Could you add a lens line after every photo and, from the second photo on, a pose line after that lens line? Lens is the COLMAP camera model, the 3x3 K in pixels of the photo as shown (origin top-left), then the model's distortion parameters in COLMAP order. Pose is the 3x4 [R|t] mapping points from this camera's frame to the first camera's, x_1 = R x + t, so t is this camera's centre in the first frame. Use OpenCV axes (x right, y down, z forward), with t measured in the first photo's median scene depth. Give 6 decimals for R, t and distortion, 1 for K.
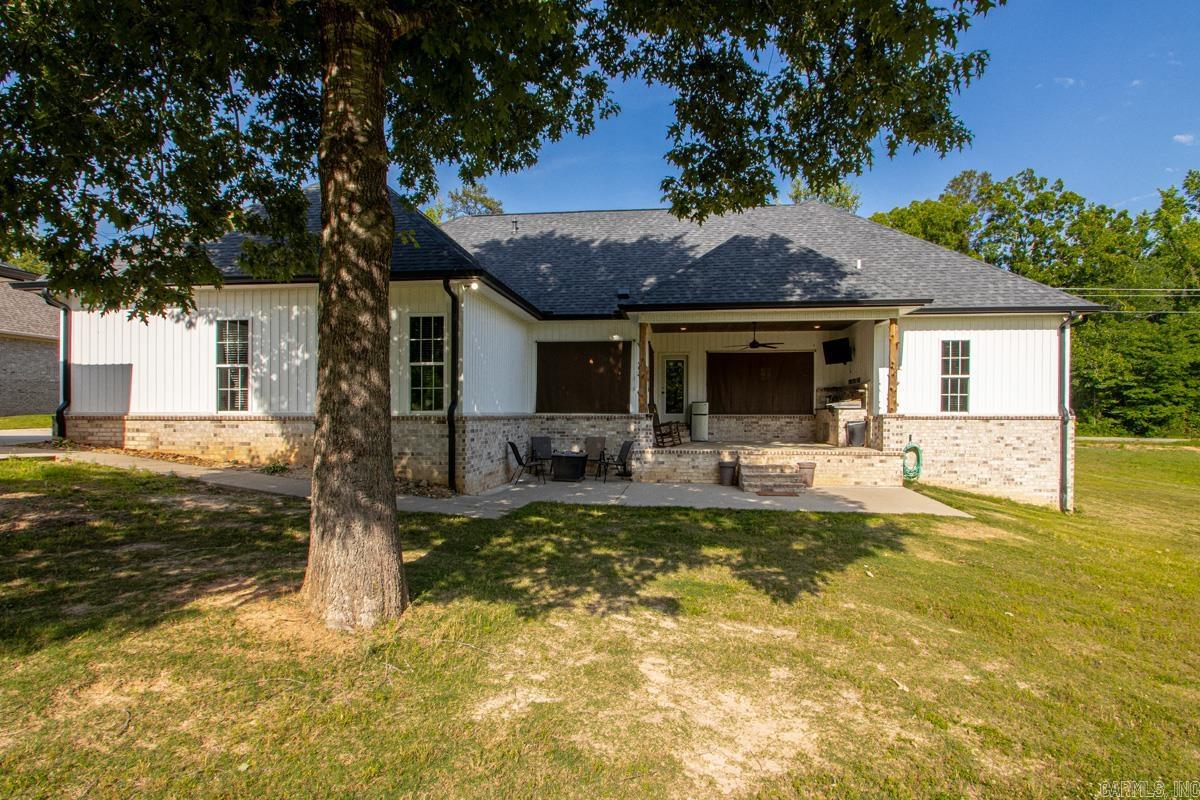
lens RADIAL K [[592.3, 0, 592.1], [0, 592.3, 430.3], [0, 0, 1]] dist [-0.003212, 0.002126]
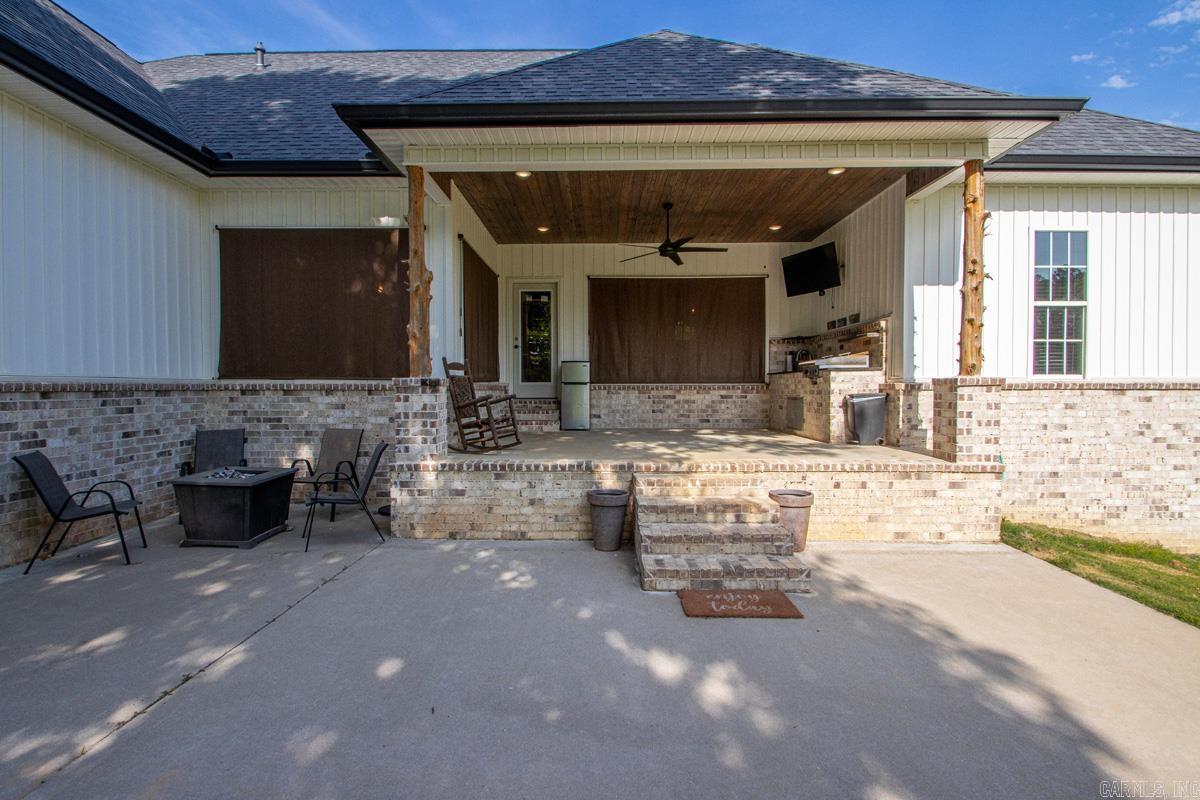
lens RADIAL K [[559.6, 0, 579.1], [0, 559.6, 406.1], [0, 0, 1]] dist [0.002090, -0.006689]
pose [[0.993550, -0.006088, 0.113234, 0.156778], [0.005608, 0.999974, 0.004557, -0.009053], [-0.113259, -0.003892, 0.993558, 0.583484]]
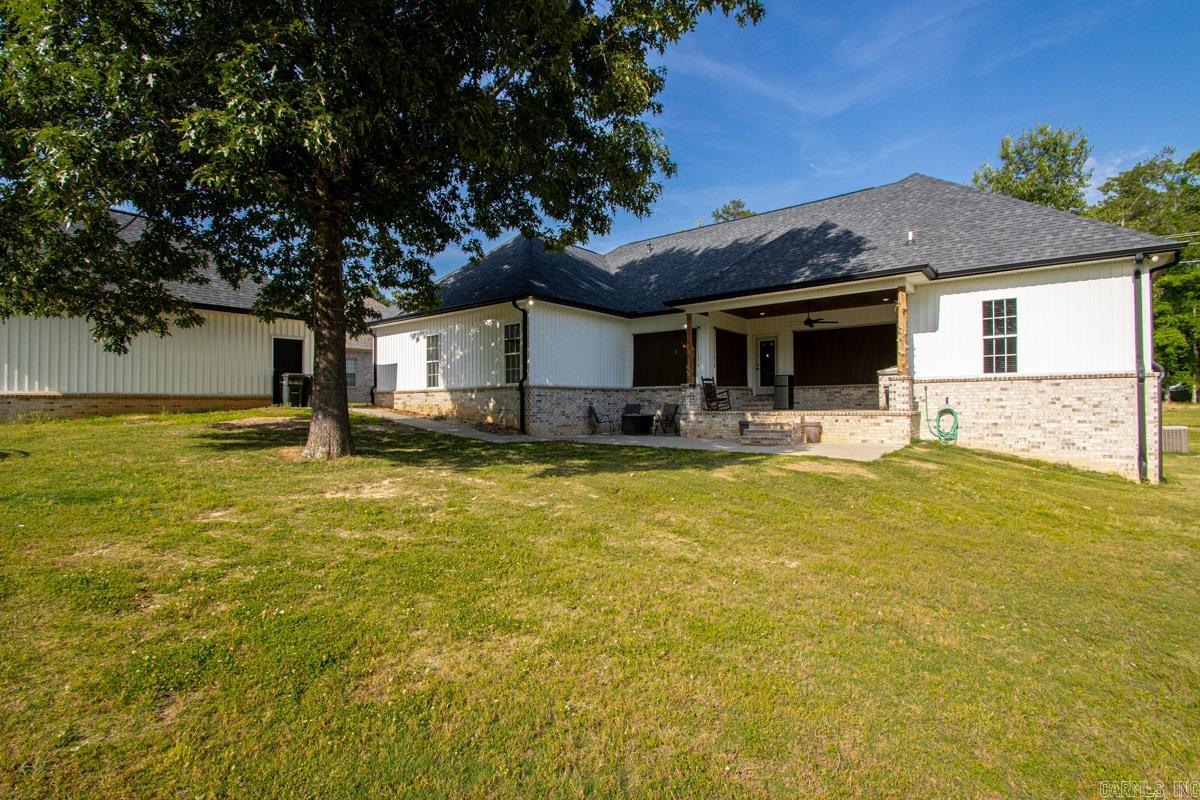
lens RADIAL K [[521.6, 0, 588.4], [0, 521.6, 406.8], [0, 0, 1]] dist [-0.003875, -0.002368]
pose [[0.857431, -0.006404, -0.514559, 0.479652], [-0.005070, 0.999769, -0.020890, 0.046124], [0.514574, 0.020520, 0.857201, -0.077522]]
